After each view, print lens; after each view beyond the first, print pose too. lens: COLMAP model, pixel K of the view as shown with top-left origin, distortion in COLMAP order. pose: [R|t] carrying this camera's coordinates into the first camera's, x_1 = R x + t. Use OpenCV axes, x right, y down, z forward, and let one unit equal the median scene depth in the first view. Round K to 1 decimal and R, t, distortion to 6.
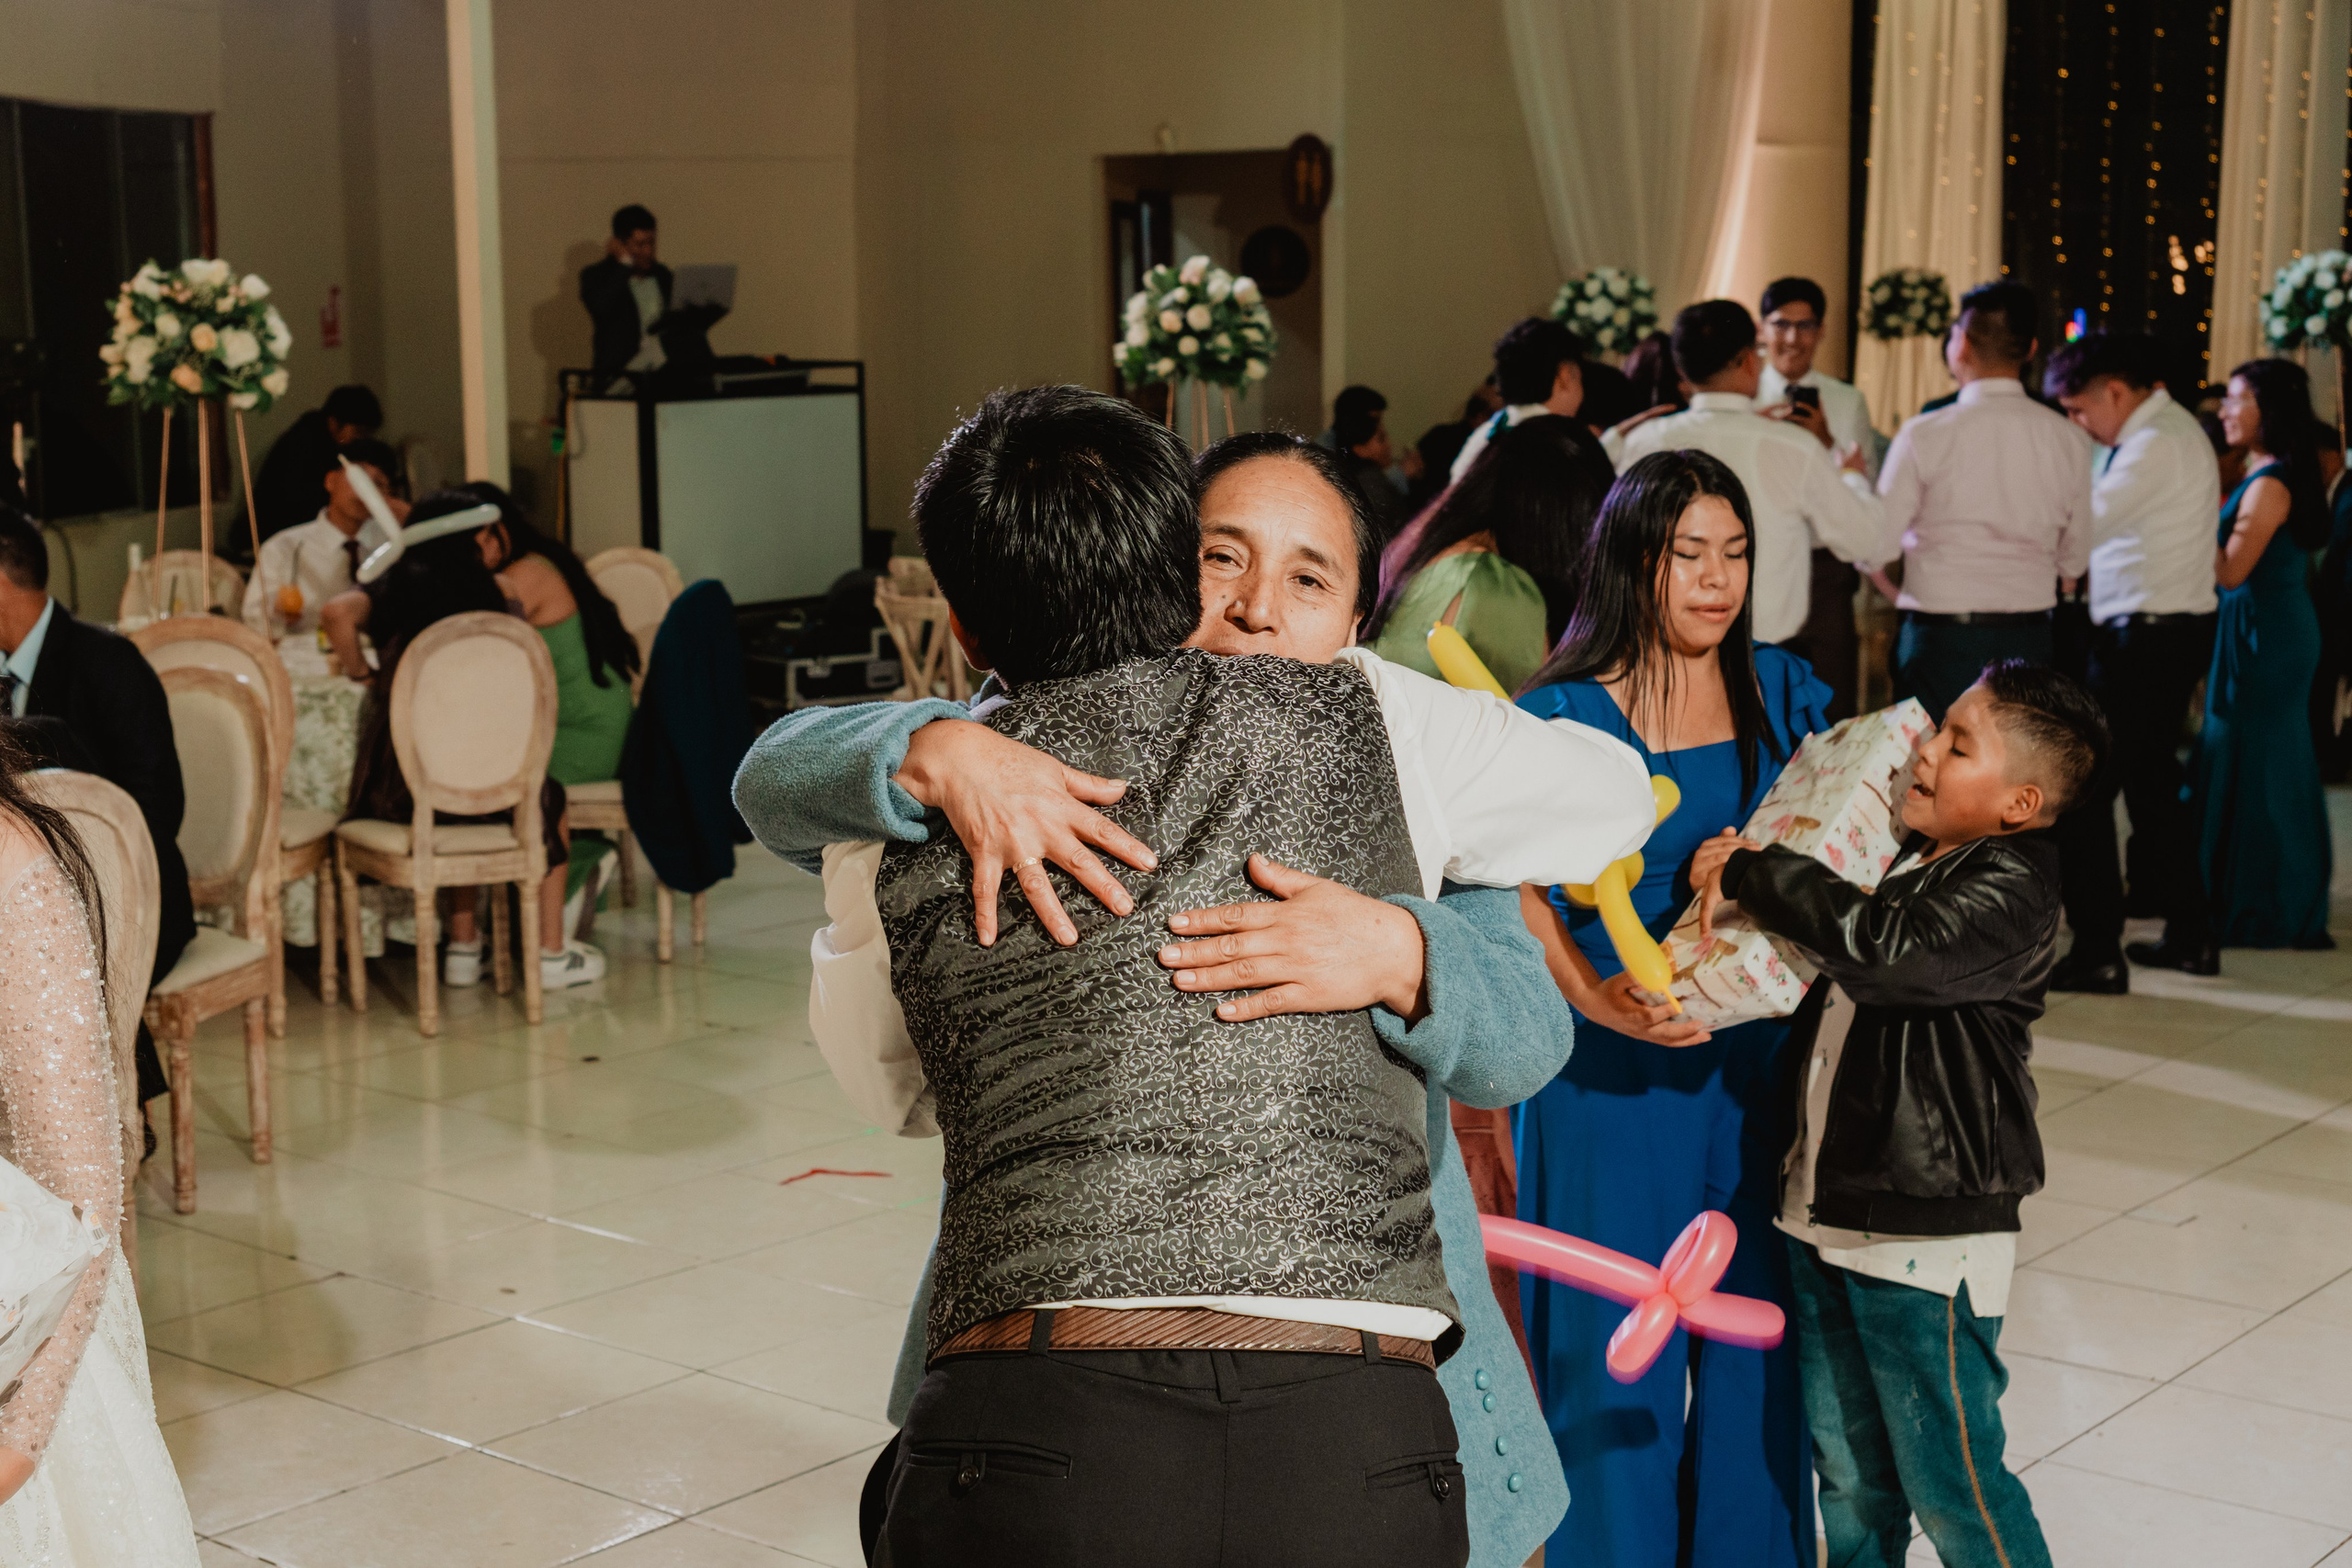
lens RADIAL K [[3316.8, 0, 1183.7], [0, 3316.8, 793.5], [0, 0, 1]] dist [-0.010583, 0.086238]
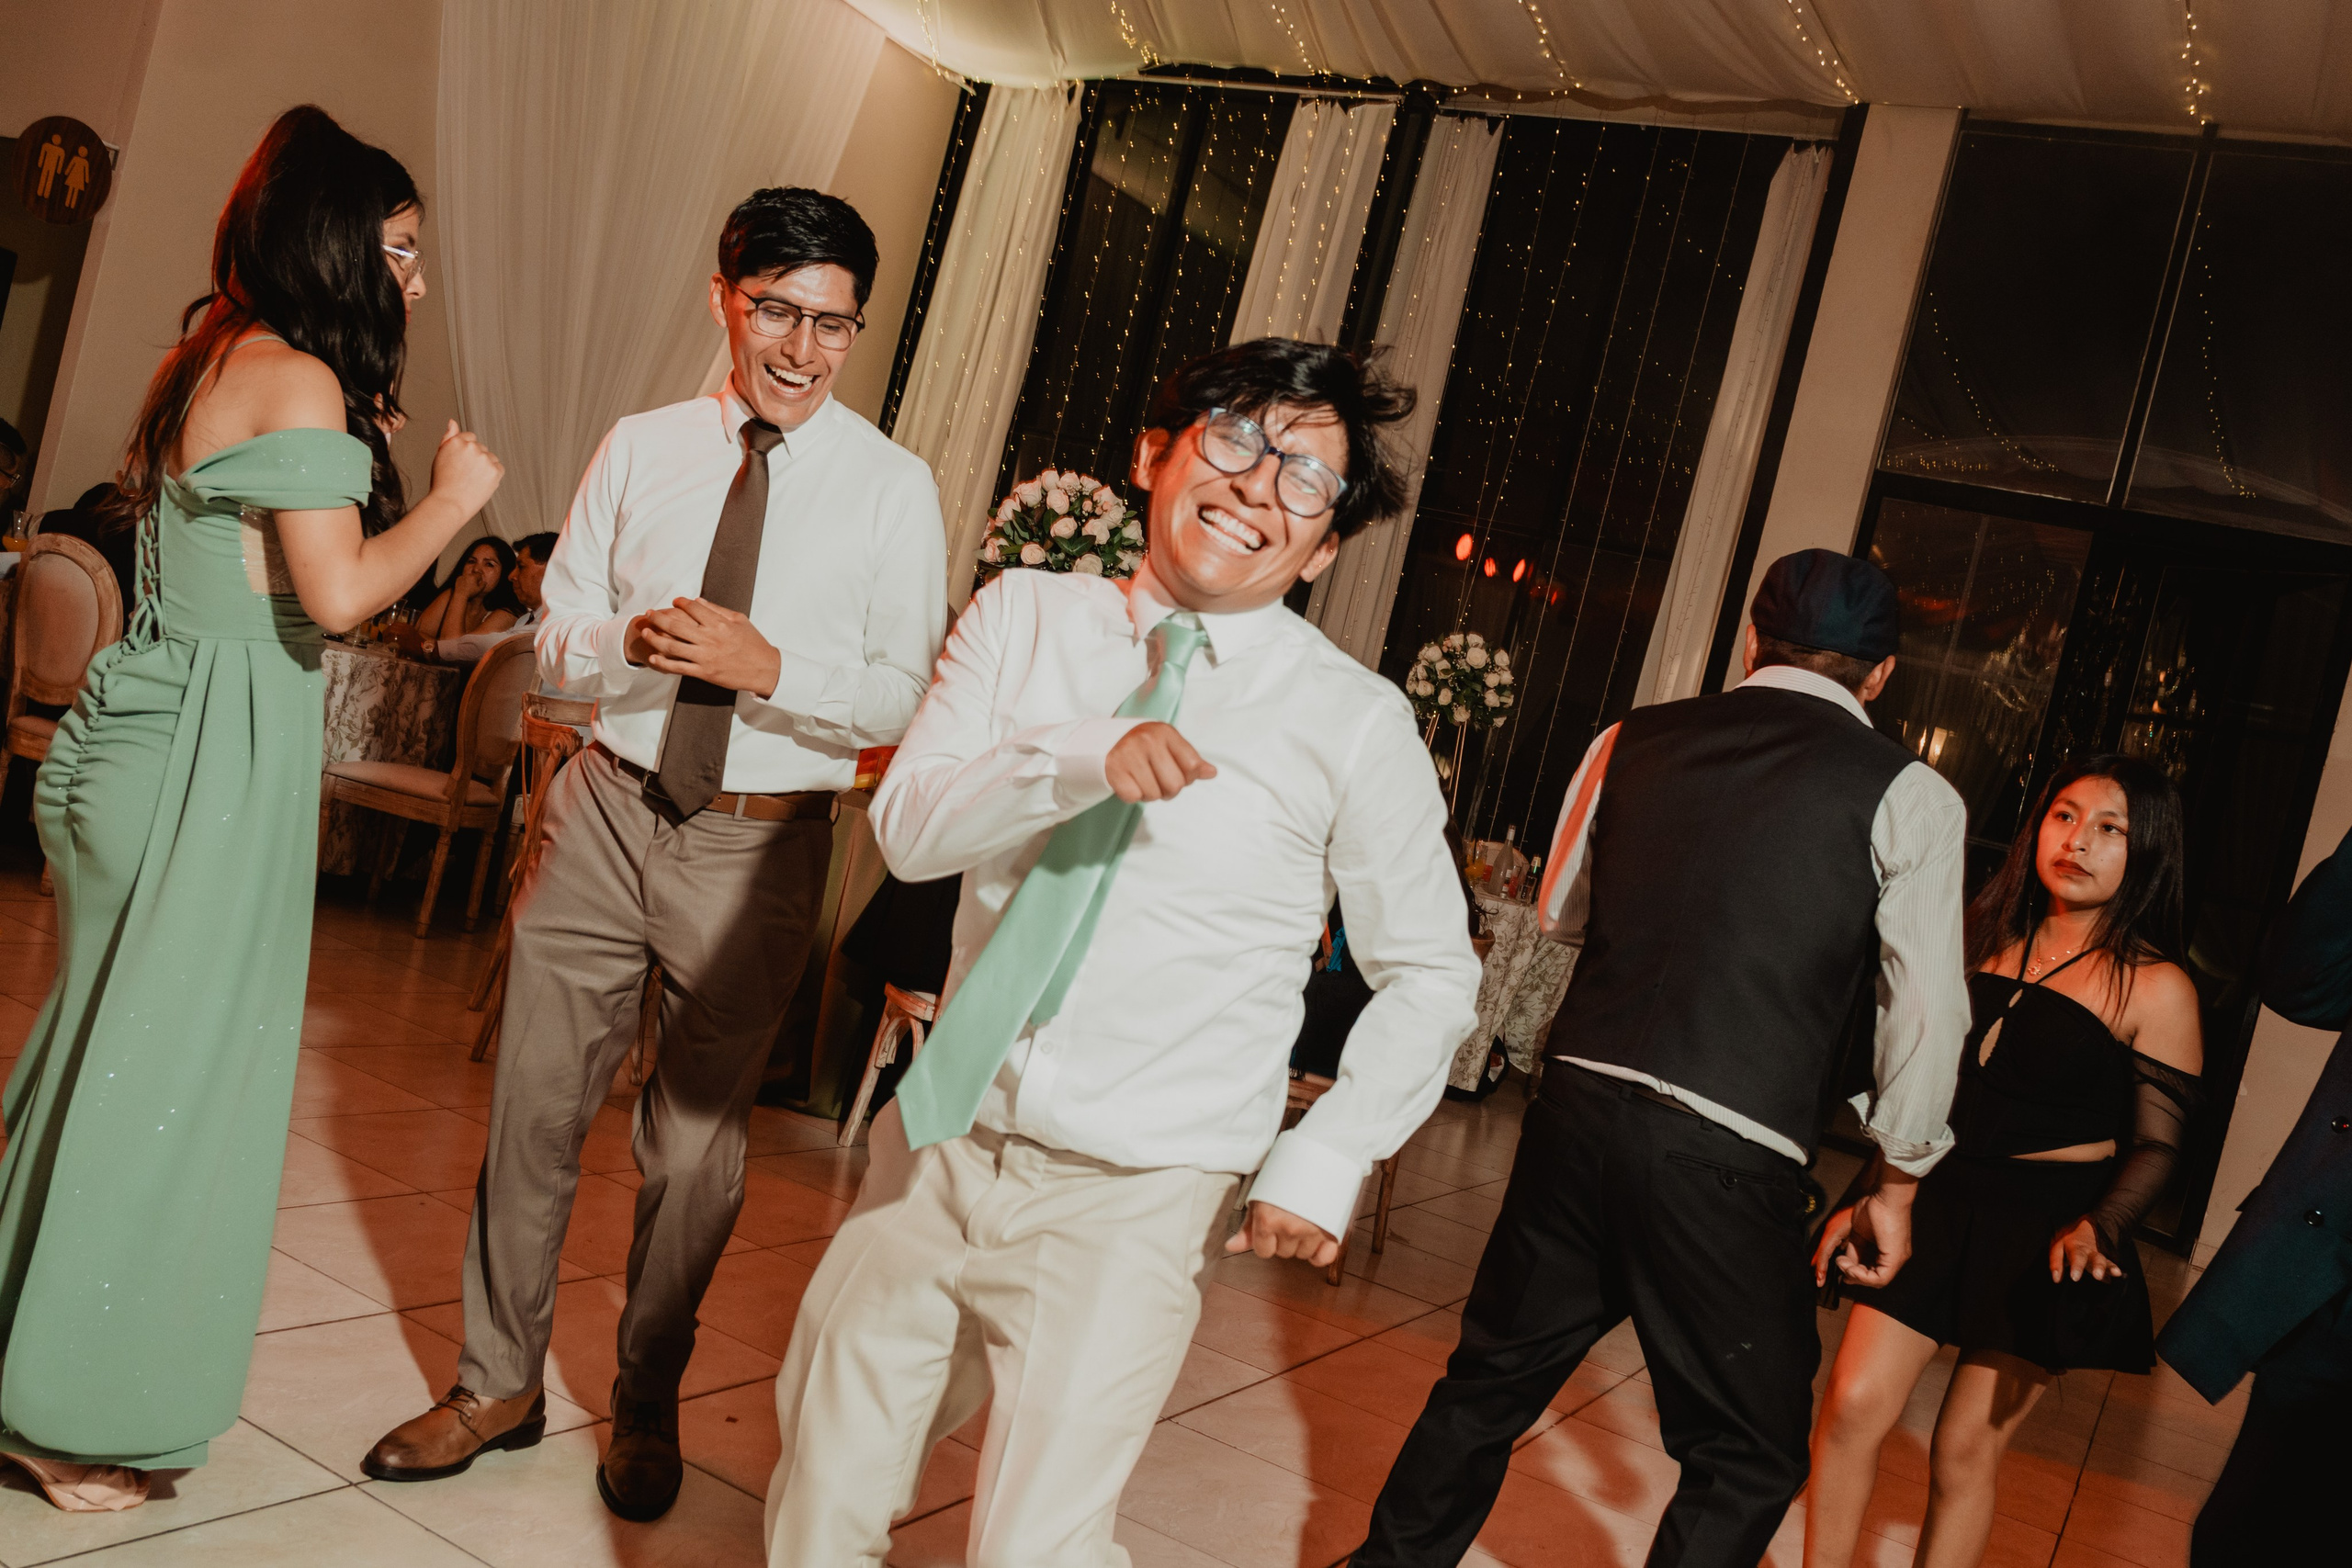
lens RADIAL K [[2034.2, 0, 1176.0], [0, 2034.2, 784.0], [0, 0, 1]] dist [-0.051557, -0.003302]
pose [[0.950669, 0.242828, 0.193036, 0.271936], [-0.222107, 0.967246, -0.122898, -0.039956], [-0.216556, 0.073961, 0.973464, 0.509900]]
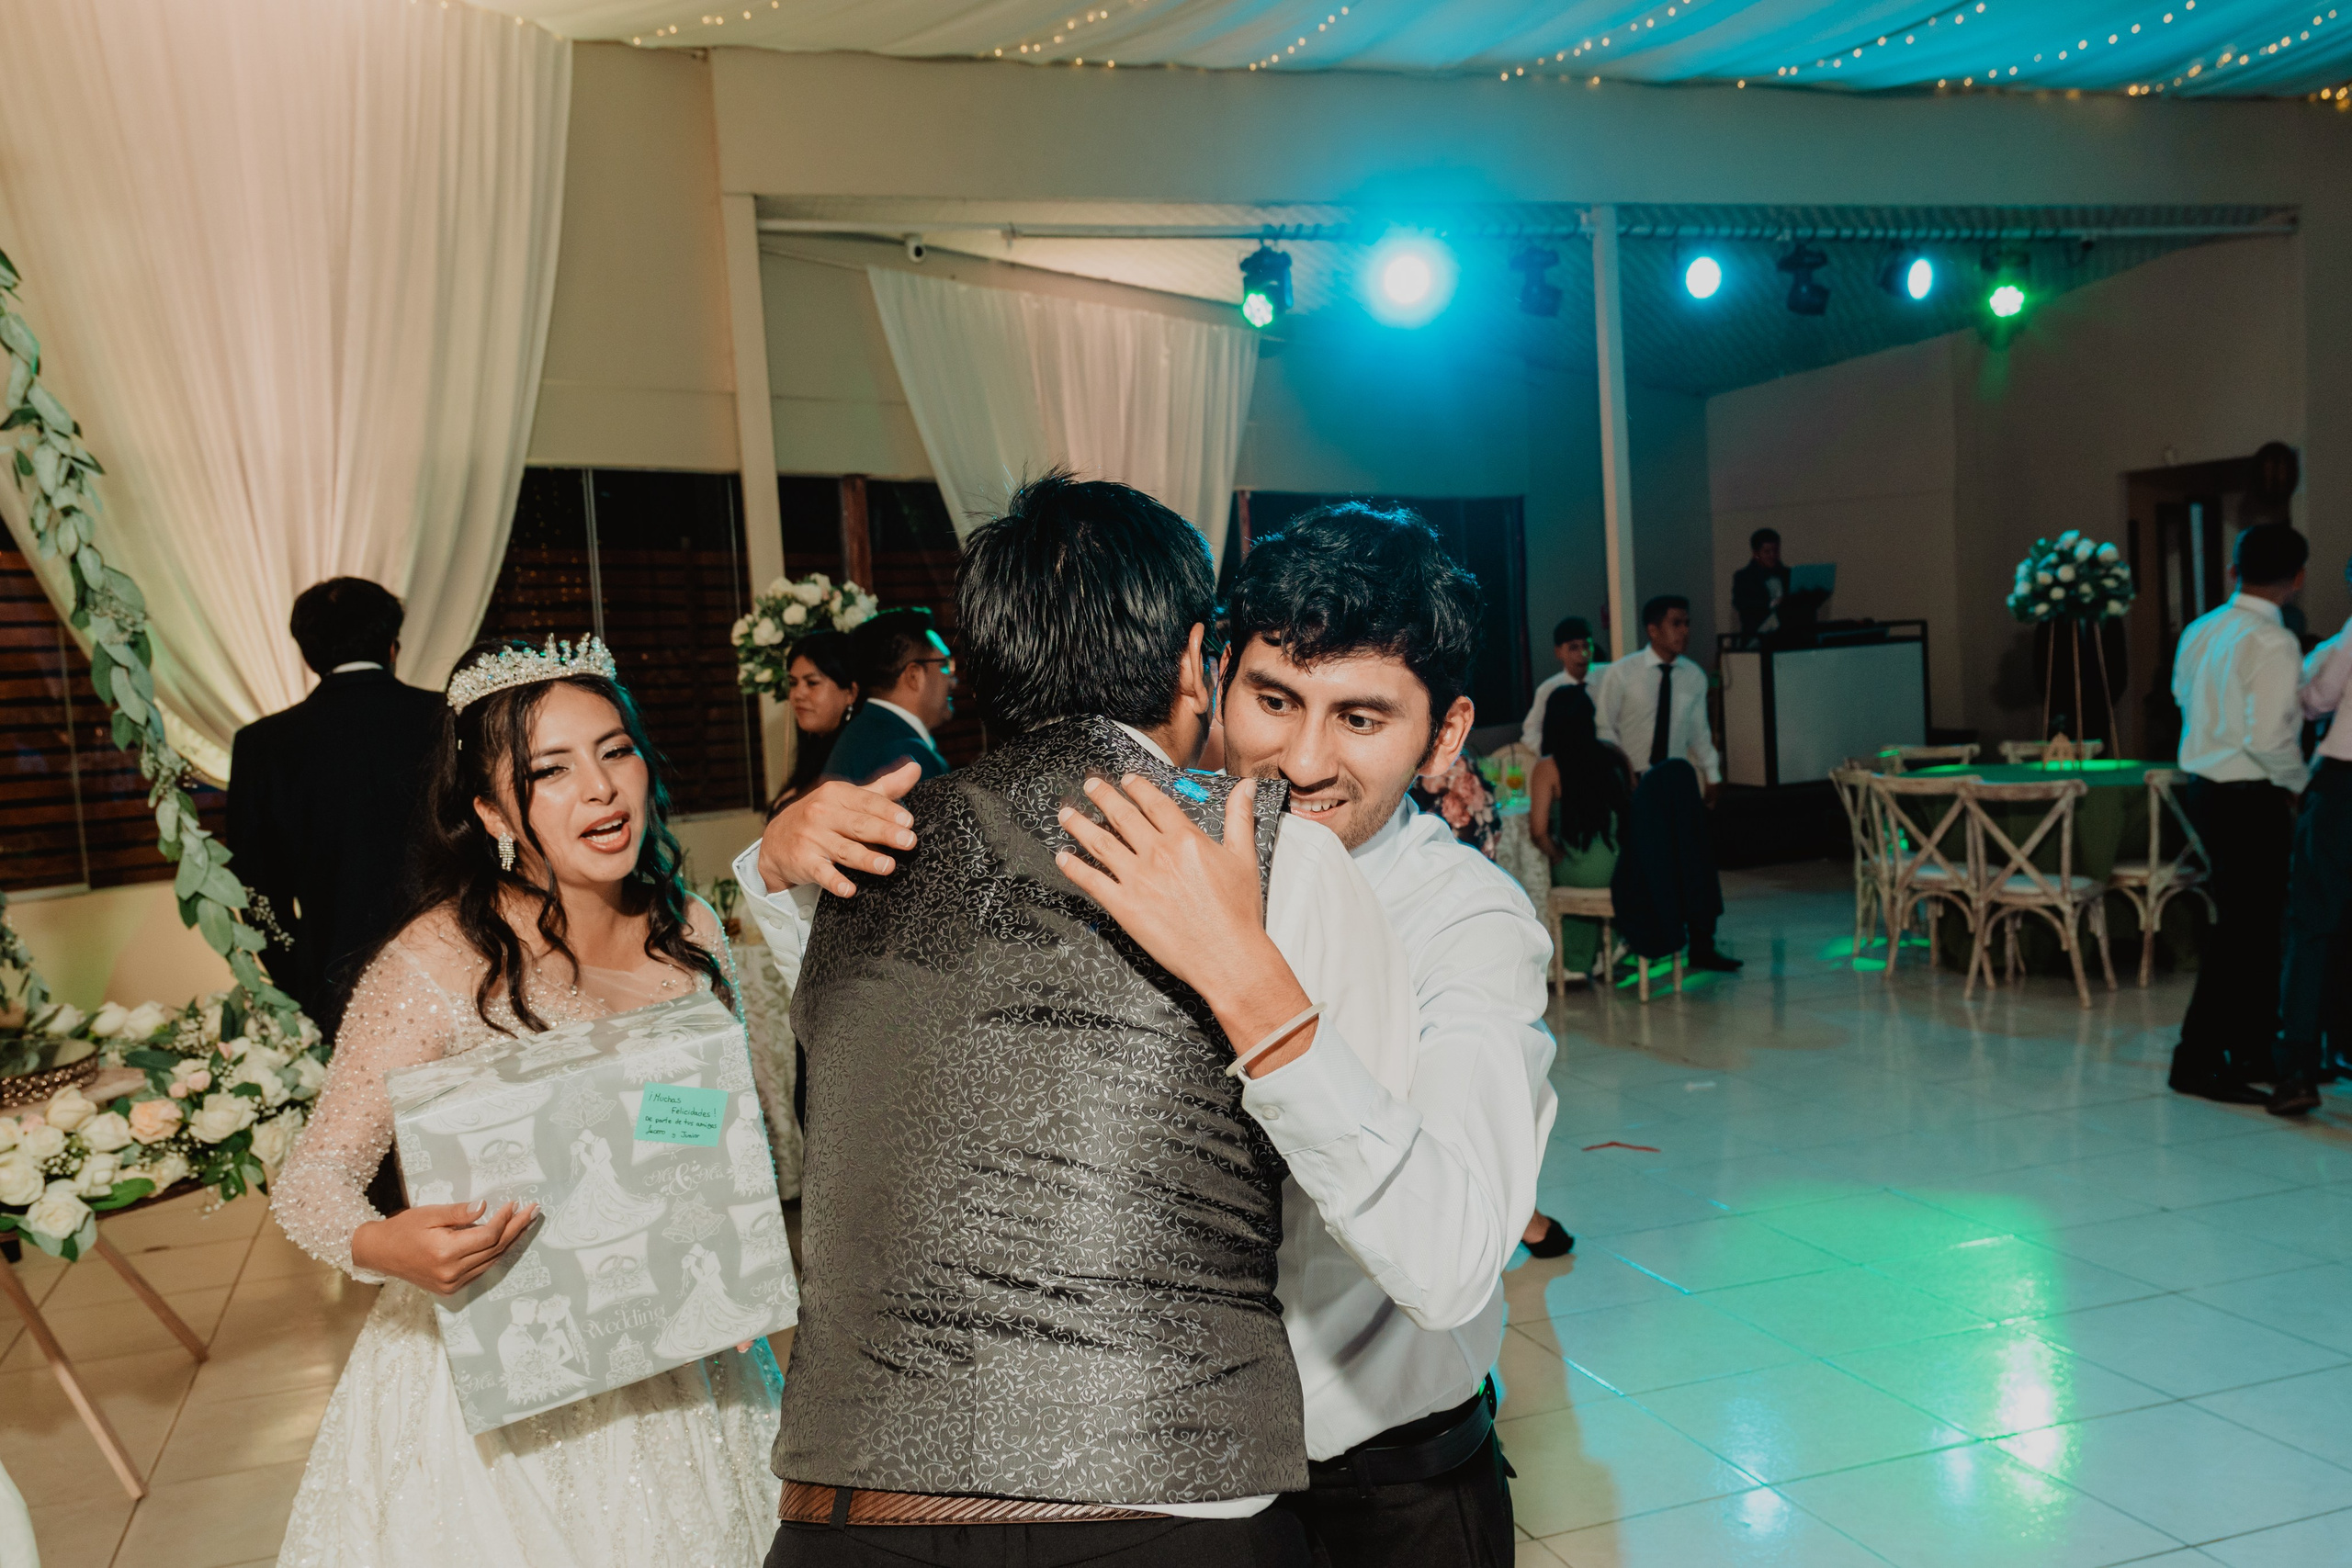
lens RADIAL K [[1944.3, 0, 1163.6], [0, 1944.3, 790.4], [0, 0, 1]] dist [-0.002410, 0.042185]
pose [[0.843648, -0.003926, -0.536882, 0.093509], [-0.026175, 0.998483, -0.048432, 0.000809], [0.536258, 0.054913, 0.842266, 0.064263]]
